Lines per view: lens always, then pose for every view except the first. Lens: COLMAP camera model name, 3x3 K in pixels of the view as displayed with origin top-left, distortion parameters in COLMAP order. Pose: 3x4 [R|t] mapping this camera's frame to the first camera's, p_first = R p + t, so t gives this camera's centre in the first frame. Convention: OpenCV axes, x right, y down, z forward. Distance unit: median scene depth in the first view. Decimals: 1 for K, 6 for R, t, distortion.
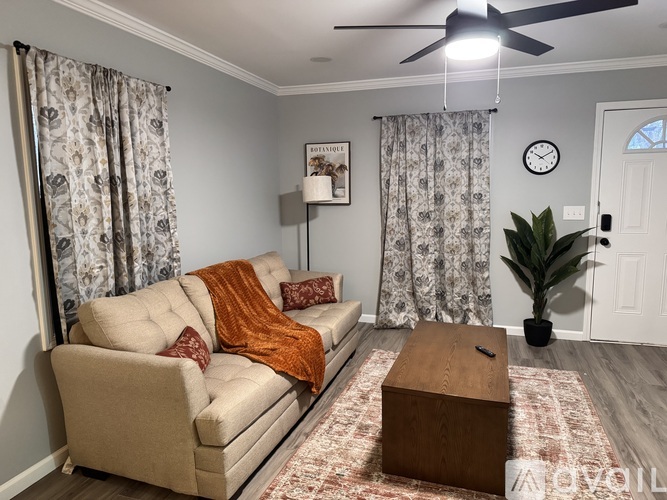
lens RADIAL K [[457.1, 0, 333.5], [0, 457.1, 250.0], [0, 0, 1]] dist [0.106592, -0.122402]
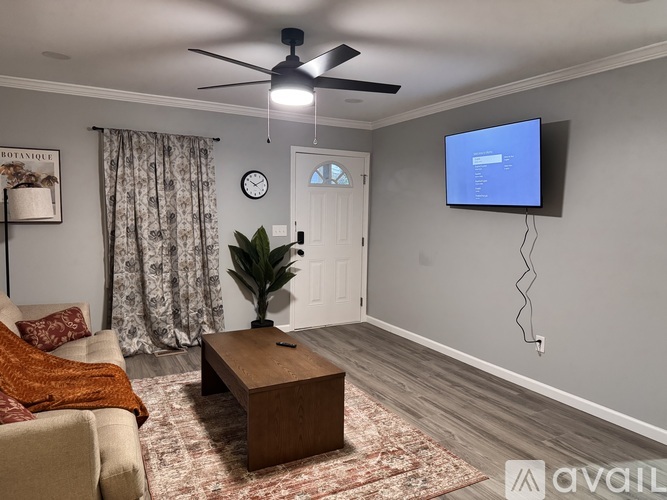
lens RADIAL K [[457.1, 0, 333.5], [0, 457.1, 250.0], [0, 0, 1]] dist [0.106592, -0.122402]
pose [[0.690496, -0.042446, 0.722089, -0.261834], [0.073657, 0.997214, -0.011816, -0.002061], [-0.719576, 0.061346, 0.691699, 0.043510]]
